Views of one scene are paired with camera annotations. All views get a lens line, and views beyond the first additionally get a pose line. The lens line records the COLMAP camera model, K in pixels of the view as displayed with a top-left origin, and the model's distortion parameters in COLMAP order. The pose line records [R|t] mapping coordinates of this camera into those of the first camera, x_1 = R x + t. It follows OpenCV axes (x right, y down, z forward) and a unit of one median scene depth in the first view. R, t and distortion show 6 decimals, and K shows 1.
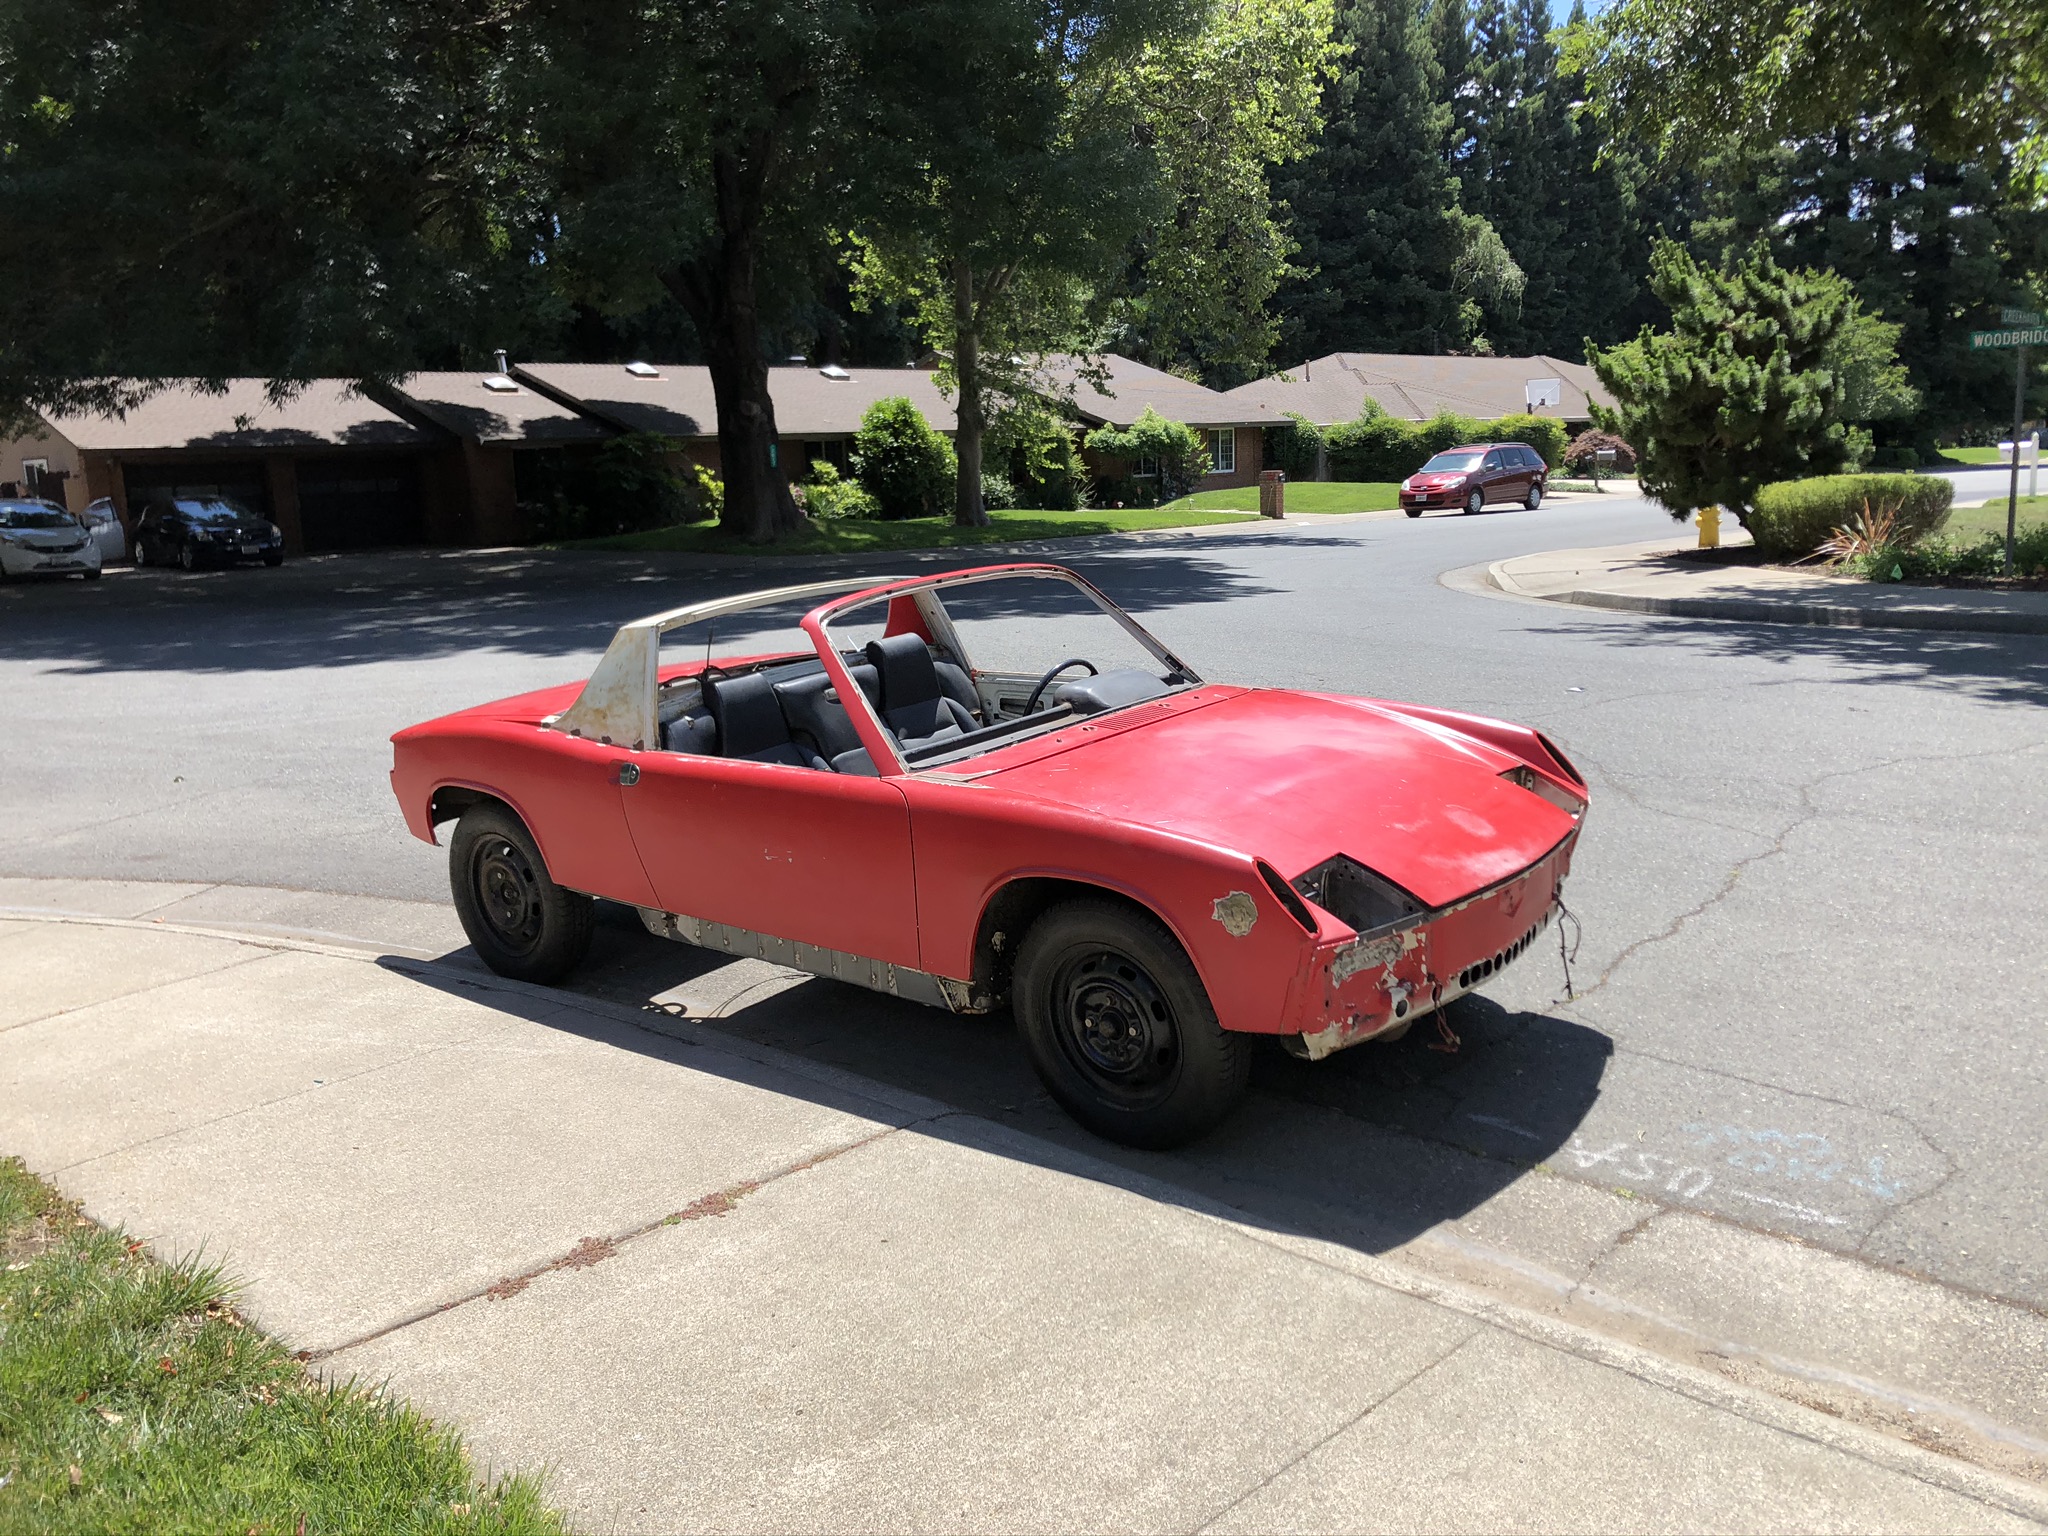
lens RADIAL K [[1692.7, 0, 1050.3], [0, 1692.7, 761.9], [0, 0, 1]] dist [0.007345, 0.005354]
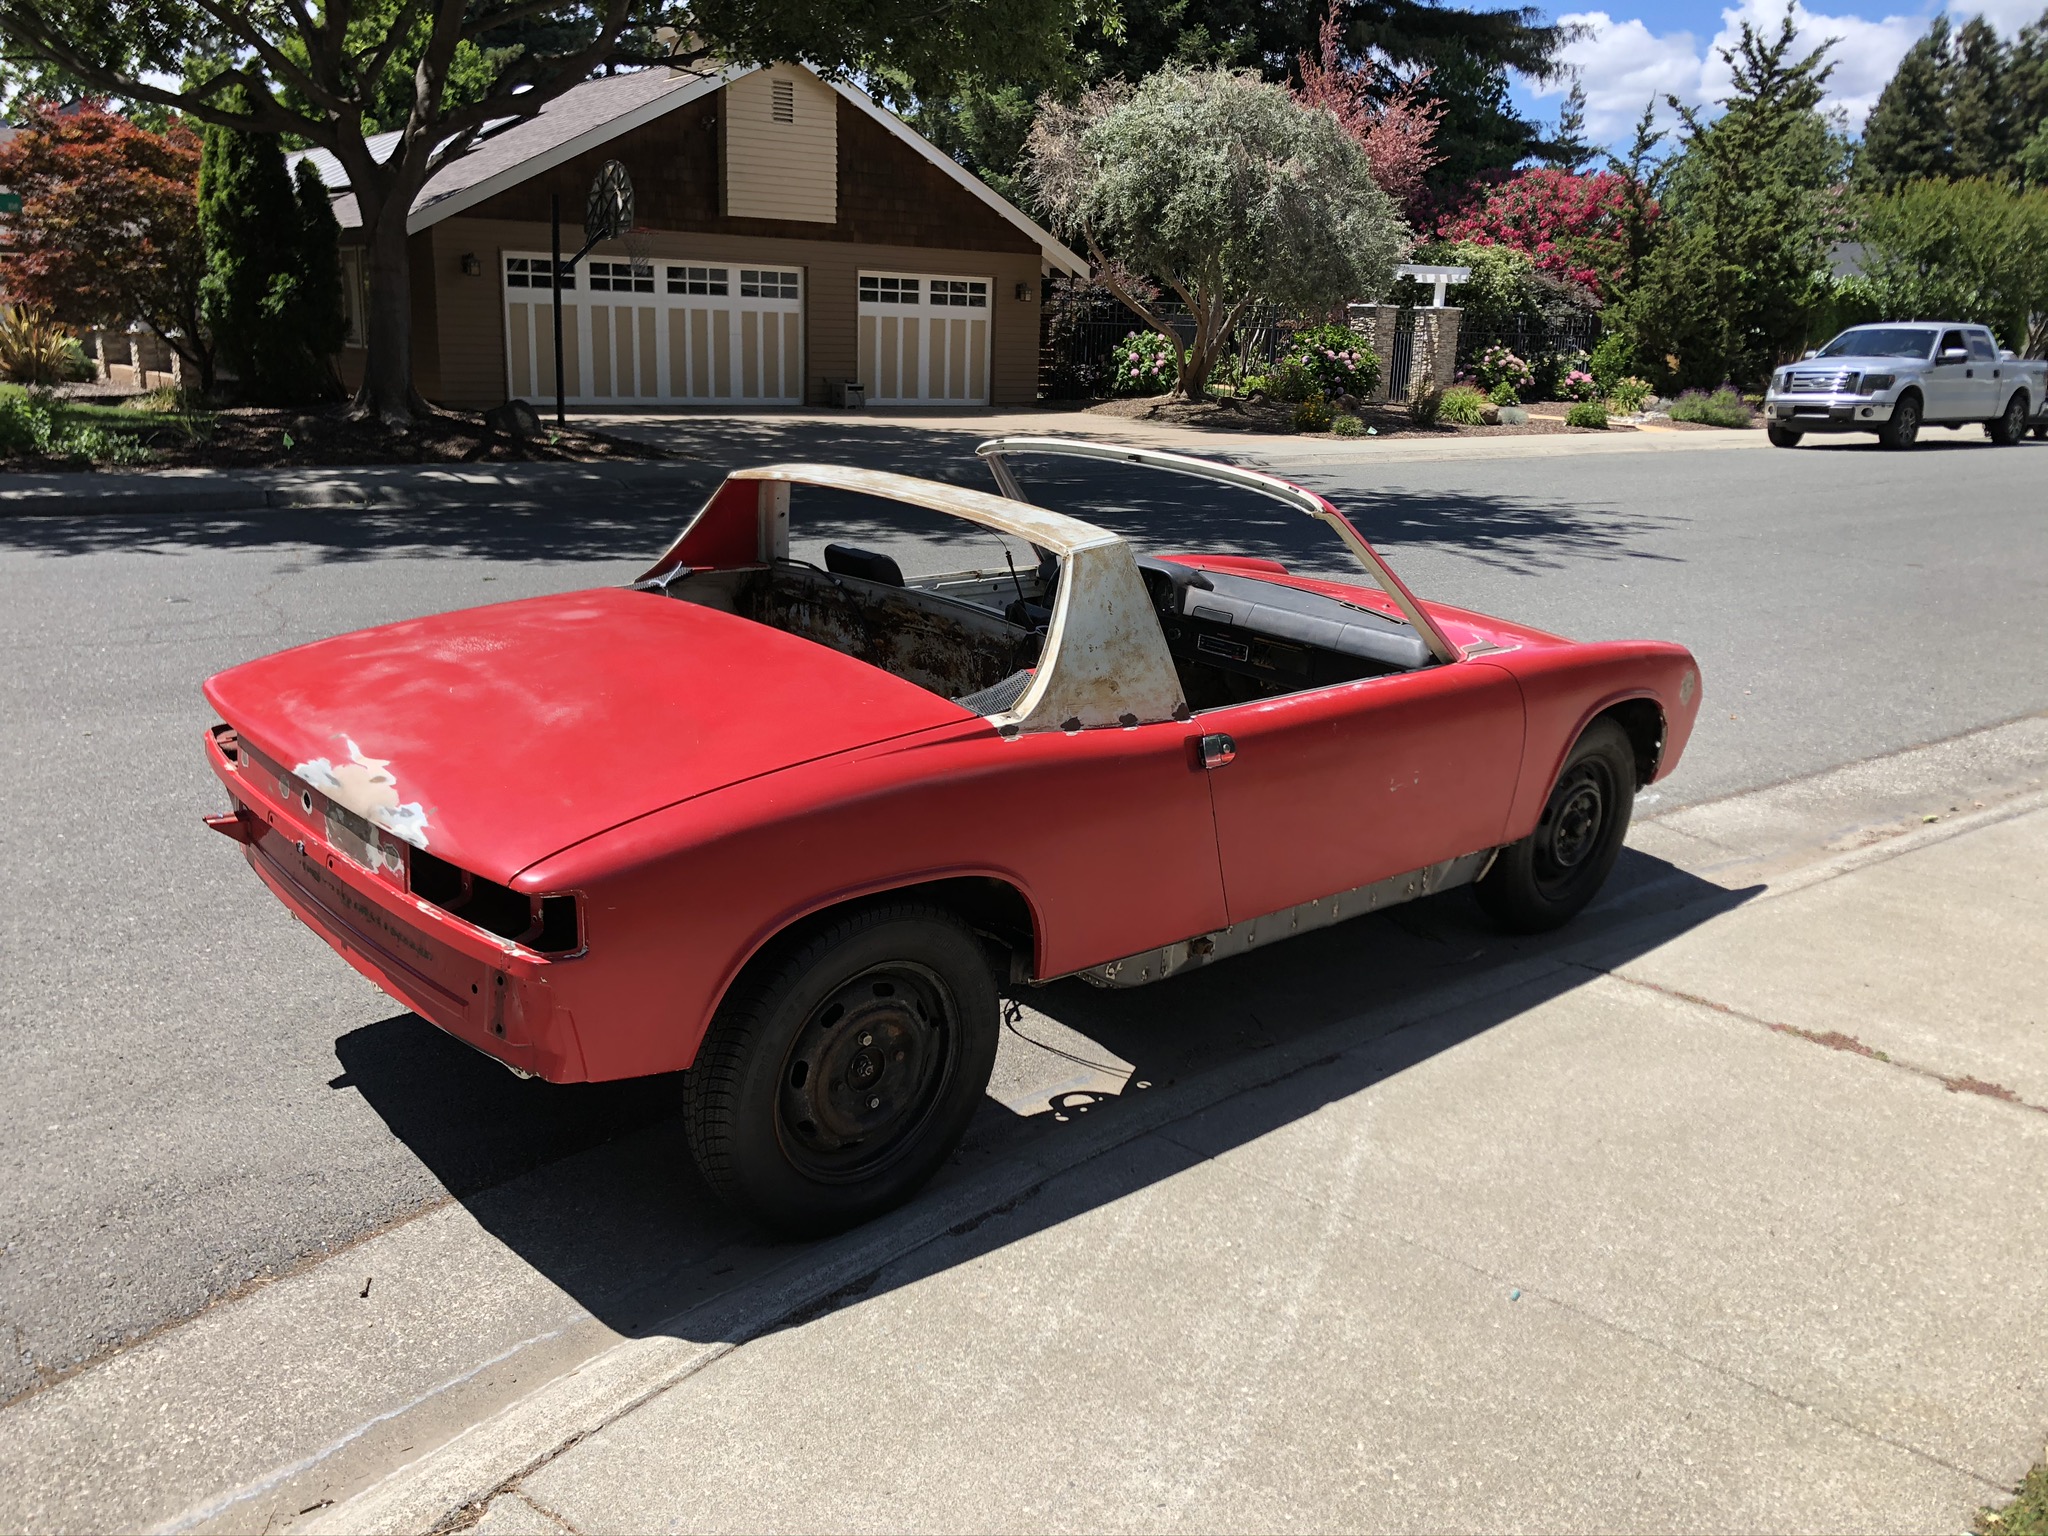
lens RADIAL K [[1681.3, 0, 1024.0], [0, 1681.3, 768.0], [0, 0, 1]] dist [0.064596, -0.065942]
pose [[0.142924, -0.210262, 0.967141, -1.041428], [0.145046, 0.971073, 0.189682, -0.143566], [-0.979048, 0.113170, 0.169287, 1.079444]]
